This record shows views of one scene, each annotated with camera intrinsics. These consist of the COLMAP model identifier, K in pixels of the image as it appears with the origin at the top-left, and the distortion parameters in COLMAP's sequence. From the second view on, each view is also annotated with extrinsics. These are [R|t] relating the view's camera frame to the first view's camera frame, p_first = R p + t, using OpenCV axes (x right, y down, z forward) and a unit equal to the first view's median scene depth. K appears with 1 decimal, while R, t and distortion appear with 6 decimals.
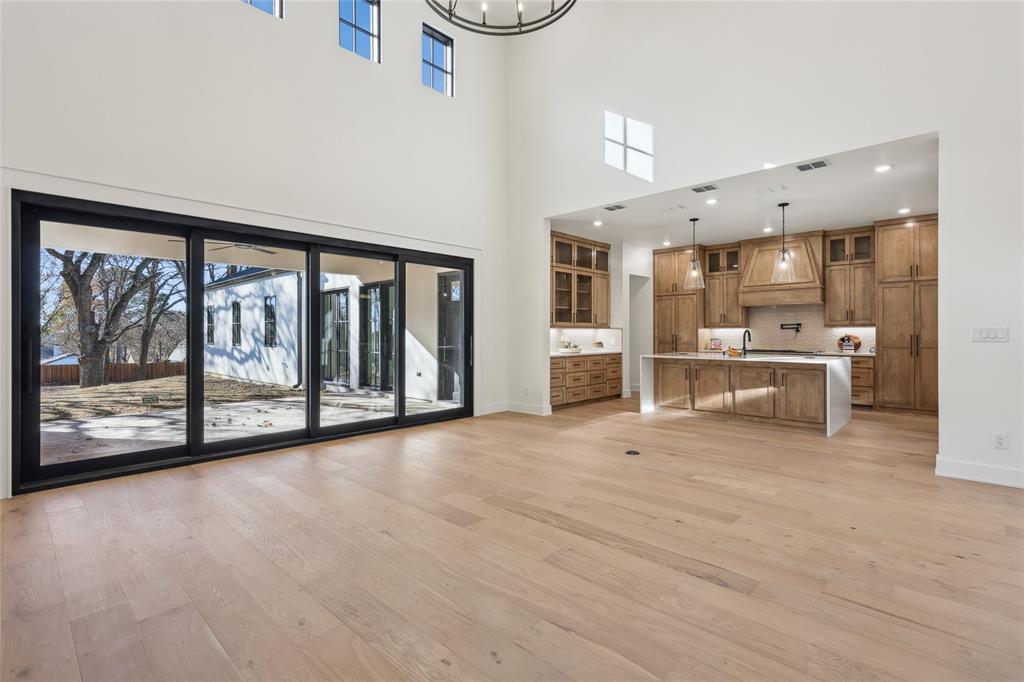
lens RADIAL K [[479.2, 0, 508.3], [0, 479.2, 332.9], [0, 0, 1]] dist [0.001984, 0.001658]
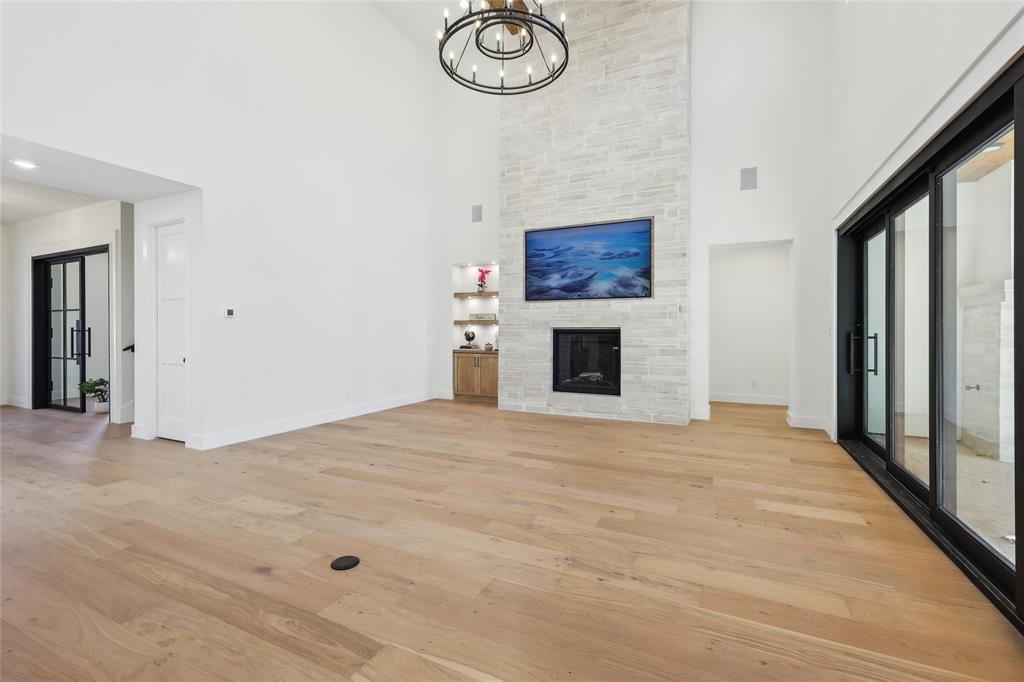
lens RADIAL K [[453.2, 0, 515.3], [0, 453.2, 329.4], [0, 0, 1]] dist [0.007278, 0.000229]
pose [[-0.949437, -0.002560, -0.313948, 0.160078], [-0.000979, 0.999986, -0.005193, 0.002112], [0.313957, -0.004623, -0.949426, 1.019842]]
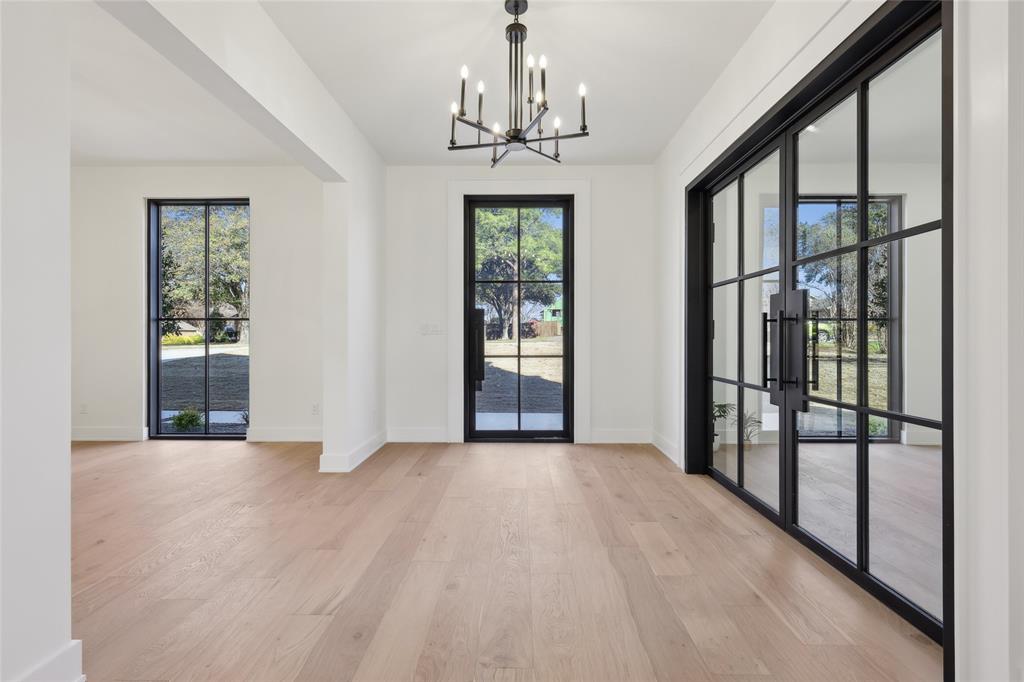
lens RADIAL K [[453.2, 0, 506.0], [0, 453.2, 337.0], [0, 0, 1]] dist [0.007278, 0.000229]
pose [[-0.671786, -0.003853, 0.740736, 0.579477], [-0.004422, 0.999990, 0.001191, 0.014617], [-0.740732, -0.002476, -0.671796, 0.282737]]
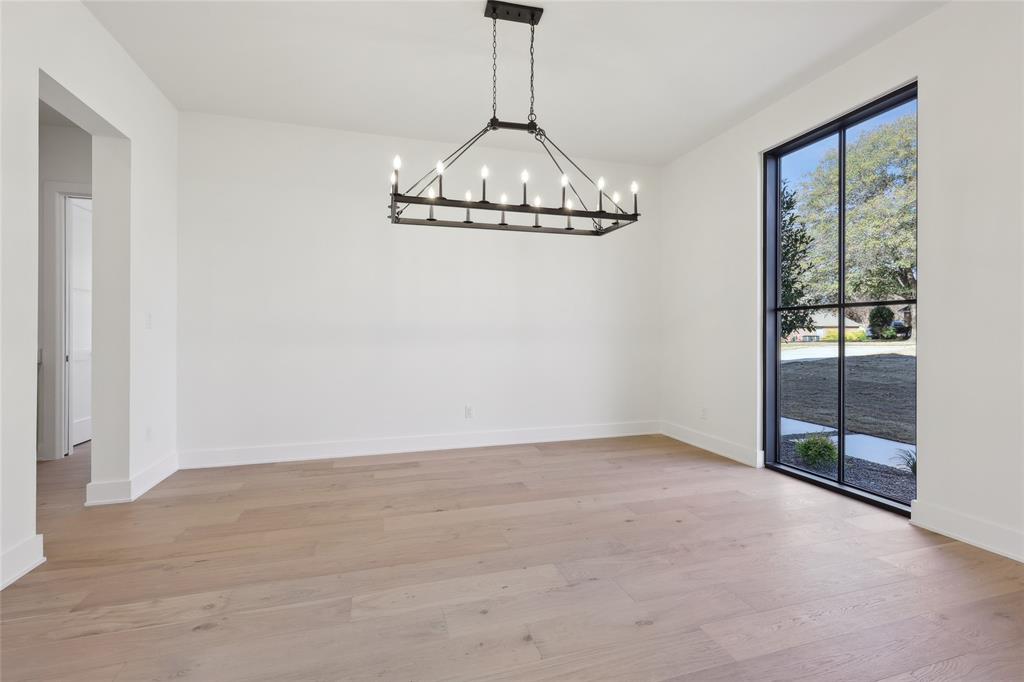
lens RADIAL K [[453.2, 0, 521.4], [0, 453.2, 328.4], [0, 0, 1]] dist [0.007278, 0.000229]
pose [[0.481686, 0.004585, 0.876332, 0.860040], [-0.005707, 0.999982, -0.002094, 0.015510], [-0.876325, -0.003993, 0.481704, 0.213283]]
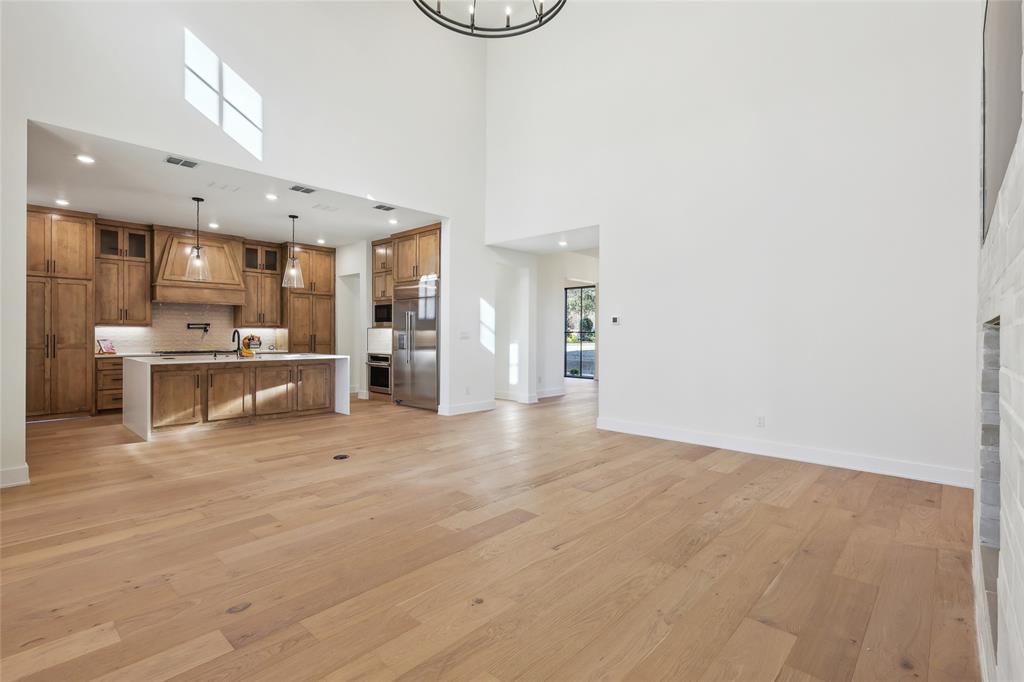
lens RADIAL K [[479.2, 0, 520.0], [0, 479.2, 340.4], [0, 0, 1]] dist [0.001984, 0.001658]
pose [[-0.027798, -0.011042, 0.999553, -0.482047], [-0.005811, 0.999924, 0.010884, 0.001252], [-0.999597, -0.005506, -0.027860, 0.447563]]
